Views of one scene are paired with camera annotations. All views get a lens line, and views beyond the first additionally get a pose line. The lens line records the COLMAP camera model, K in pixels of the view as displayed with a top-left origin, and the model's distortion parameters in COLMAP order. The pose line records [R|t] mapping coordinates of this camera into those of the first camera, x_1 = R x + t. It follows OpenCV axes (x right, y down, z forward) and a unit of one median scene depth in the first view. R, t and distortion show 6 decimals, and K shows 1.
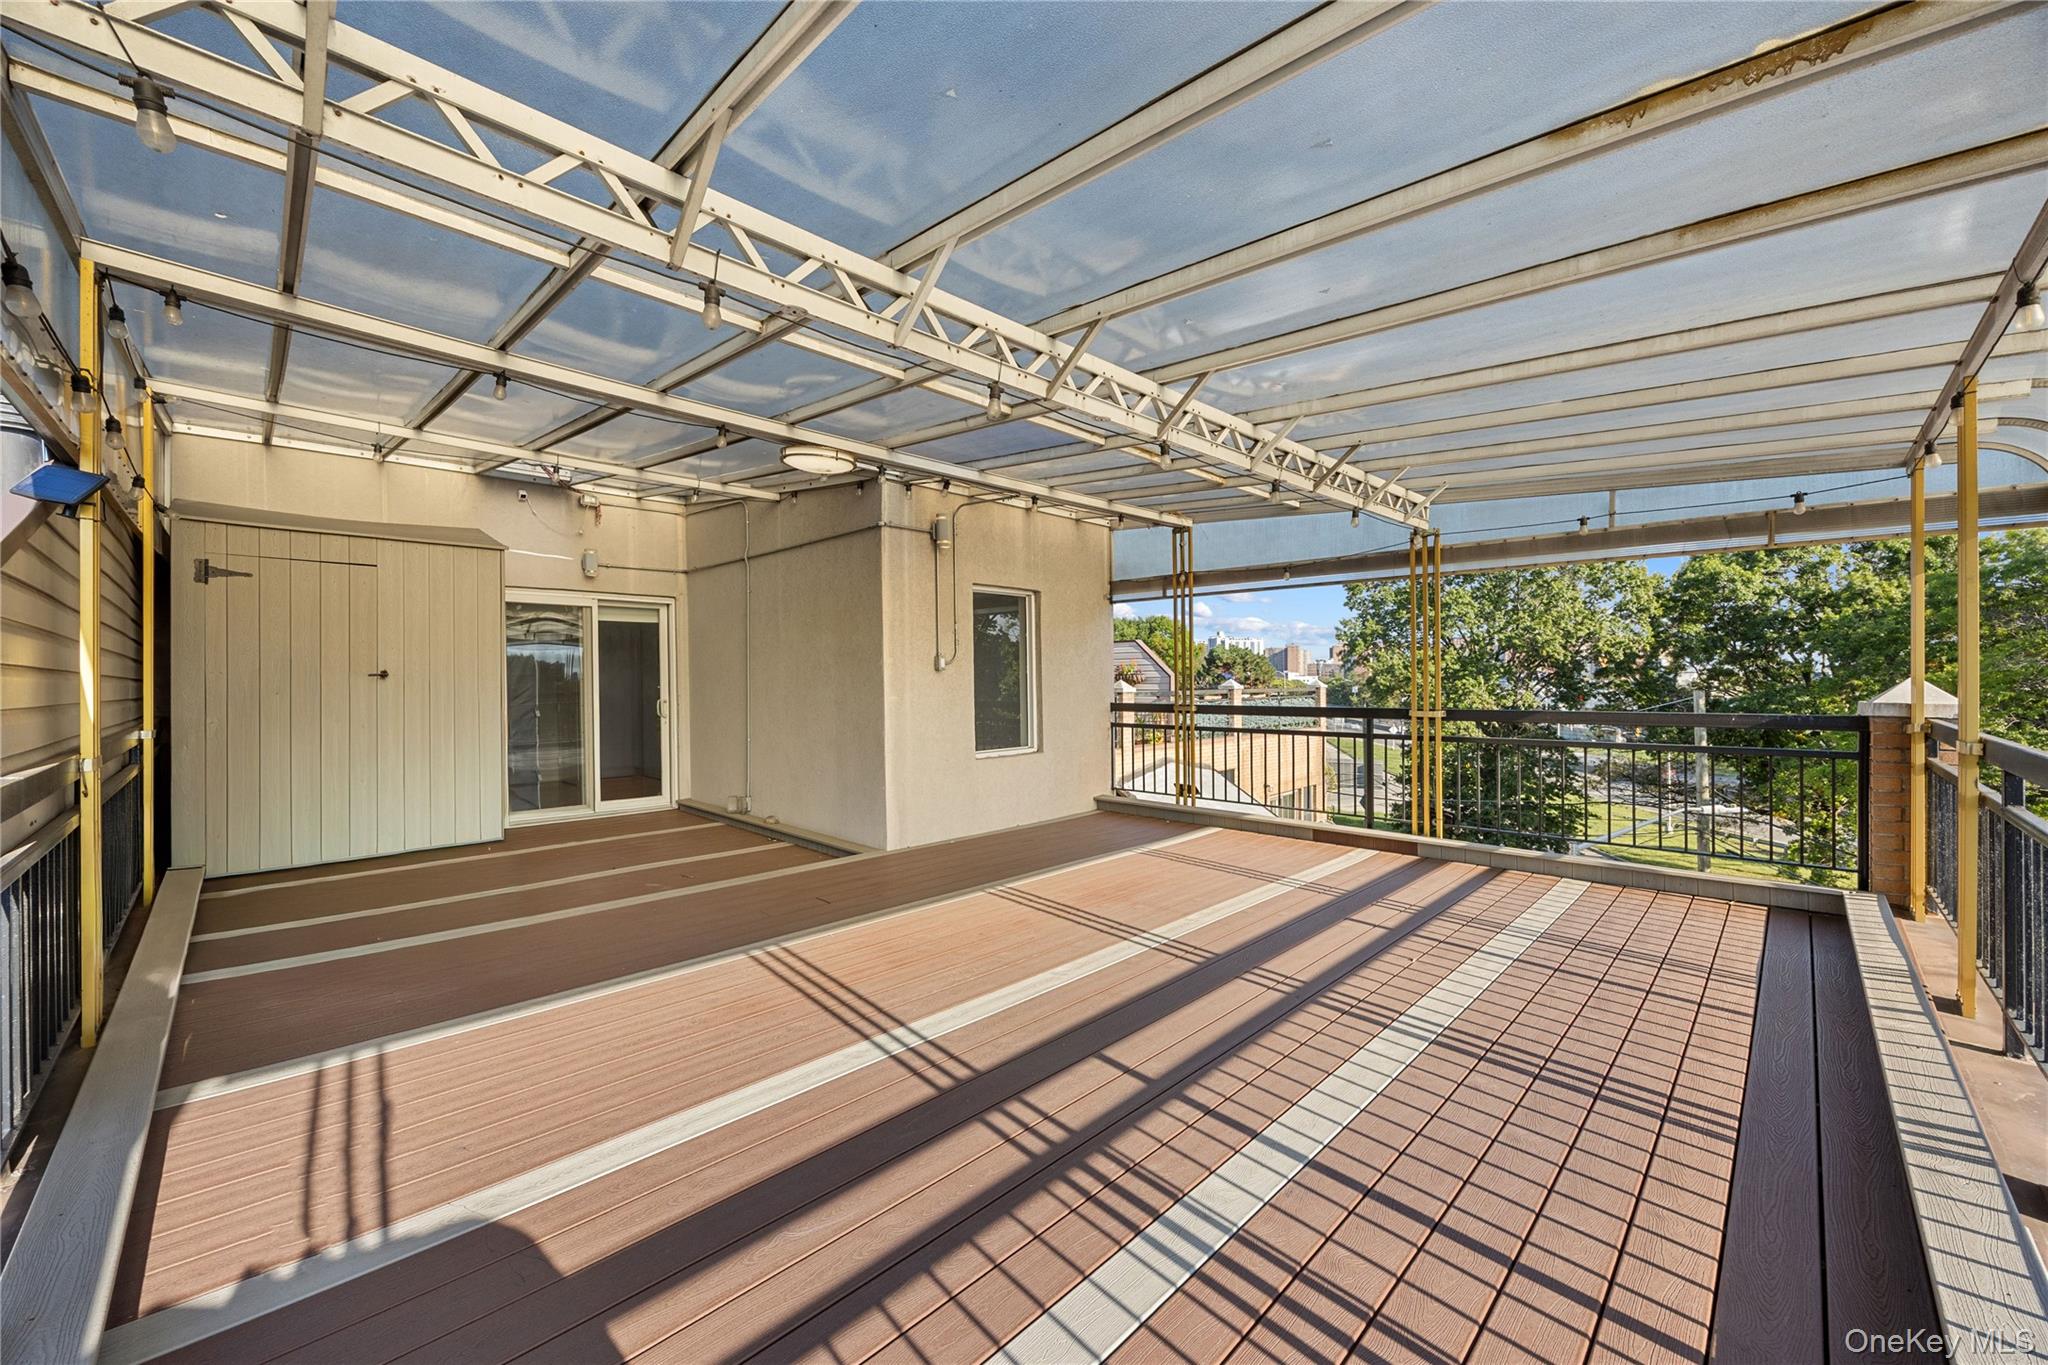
lens RADIAL K [[790.0, 0, 1023.1], [0, 790.0, 686.6], [0, 0, 1]] dist [0.002350, -0.000508]
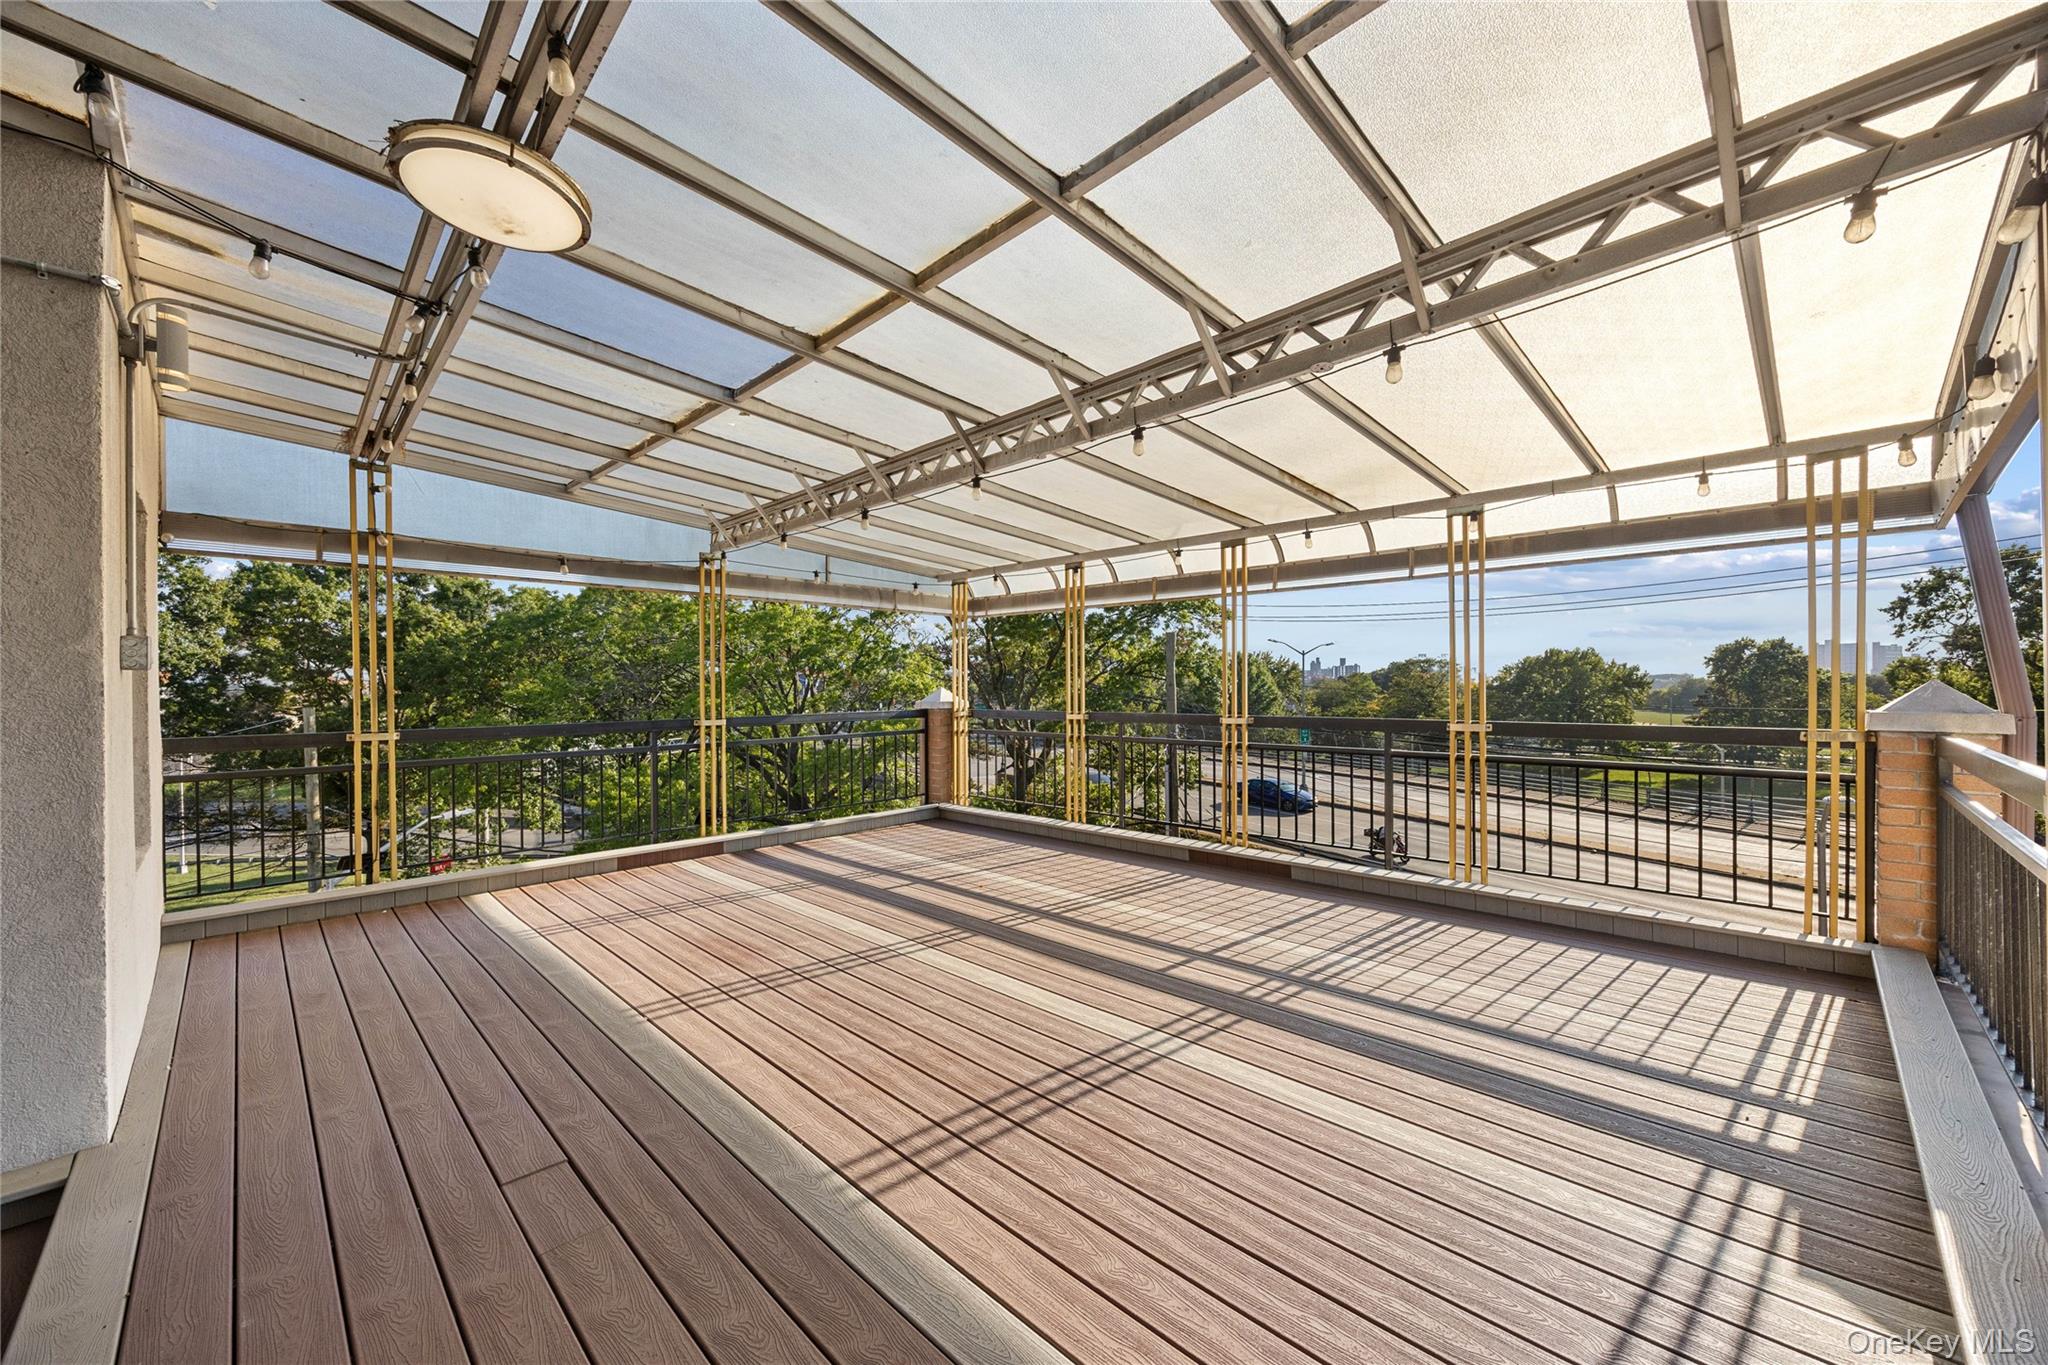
lens RADIAL K [[790.0, 0, 1022.8], [0, 790.0, 678.7], [0, 0, 1]] dist [0.002350, -0.000508]
pose [[-0.000465, 0.011769, 0.999931, -1.006603], [0.020634, 0.999718, -0.011757, -0.009341], [-0.999787, 0.020627, -0.000708, 0.998808]]
